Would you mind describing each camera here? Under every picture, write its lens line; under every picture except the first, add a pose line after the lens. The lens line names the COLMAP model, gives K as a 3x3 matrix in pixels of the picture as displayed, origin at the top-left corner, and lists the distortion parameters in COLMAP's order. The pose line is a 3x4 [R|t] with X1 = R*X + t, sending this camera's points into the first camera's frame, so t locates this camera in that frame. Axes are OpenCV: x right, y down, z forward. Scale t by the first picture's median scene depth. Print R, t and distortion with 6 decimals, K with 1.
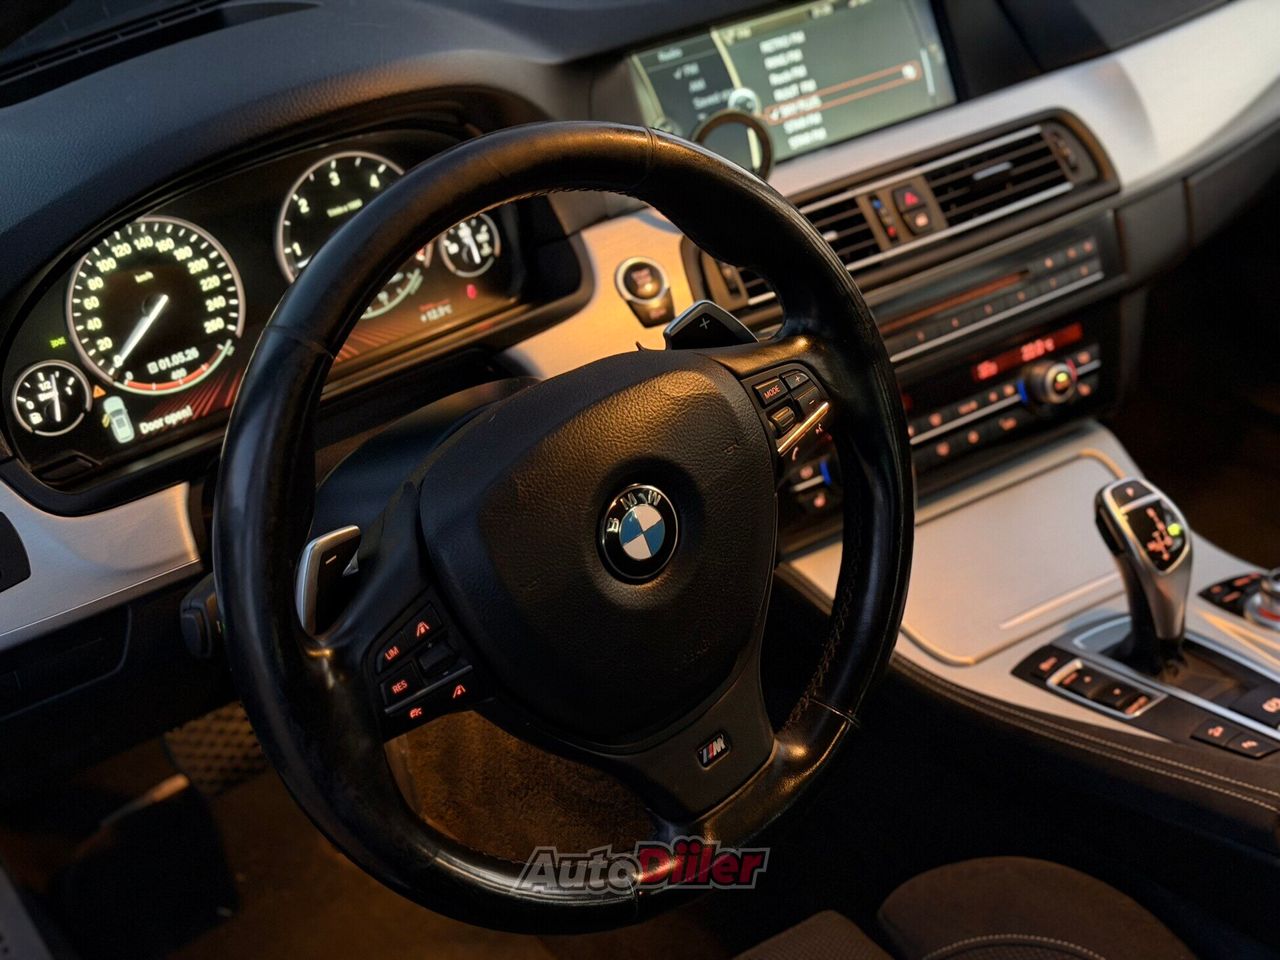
lens RADIAL K [[1787.0, 0, 633.9], [0, 1787.0, 479.3], [0, 0, 1]] dist [0.119839, 0.000000]
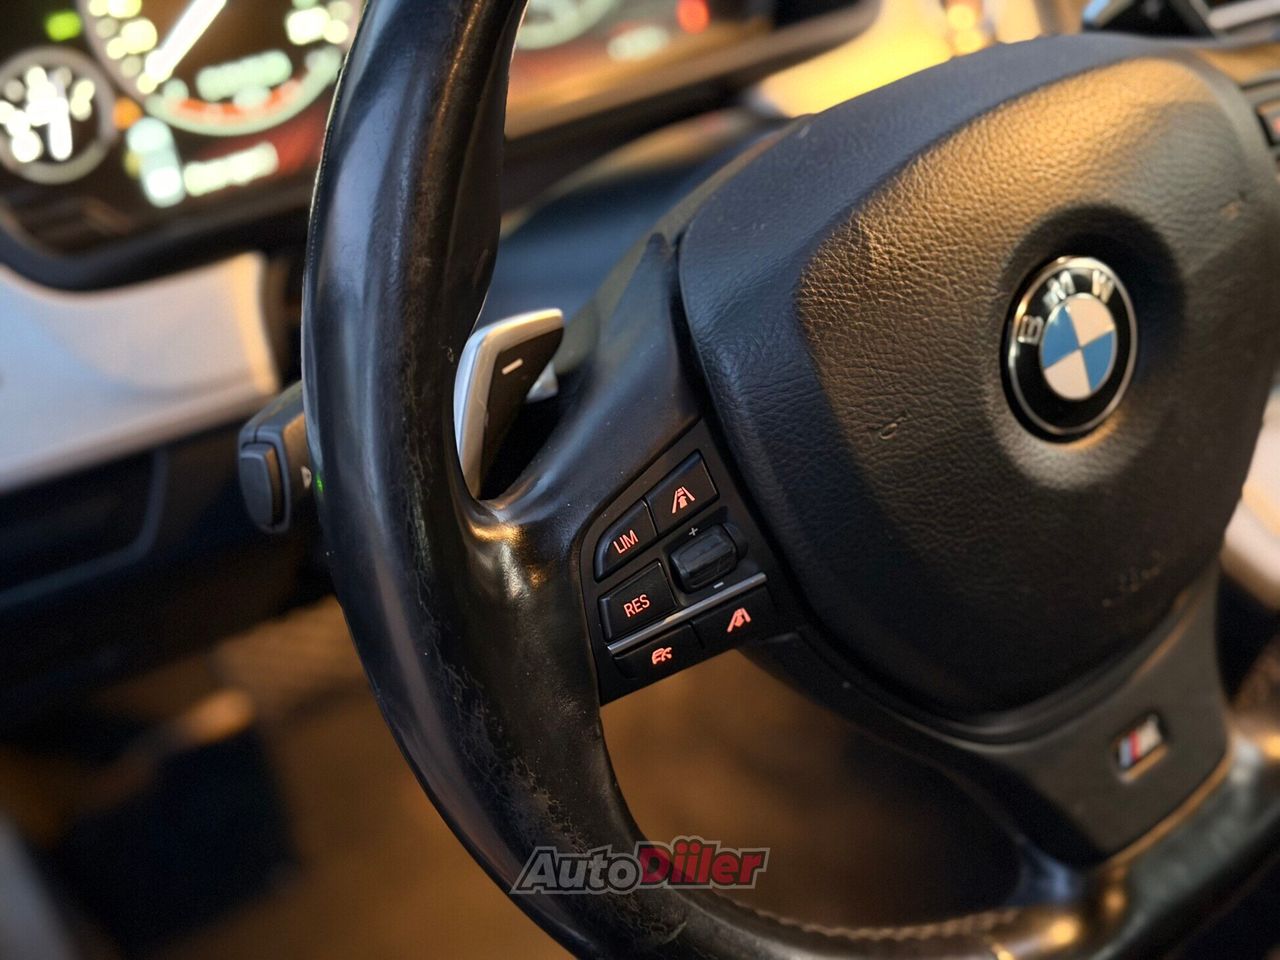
lens RADIAL K [[1787.0, 0, 632.4], [0, 1787.0, 488.2], [0, 0, 1]] dist [0.119839, 0.000000]
pose [[0.997935, 0.051484, -0.038411, -0.109080], [-0.049465, 0.997433, 0.051780, 0.051478], [0.040978, -0.049773, 0.997920, 0.454272]]
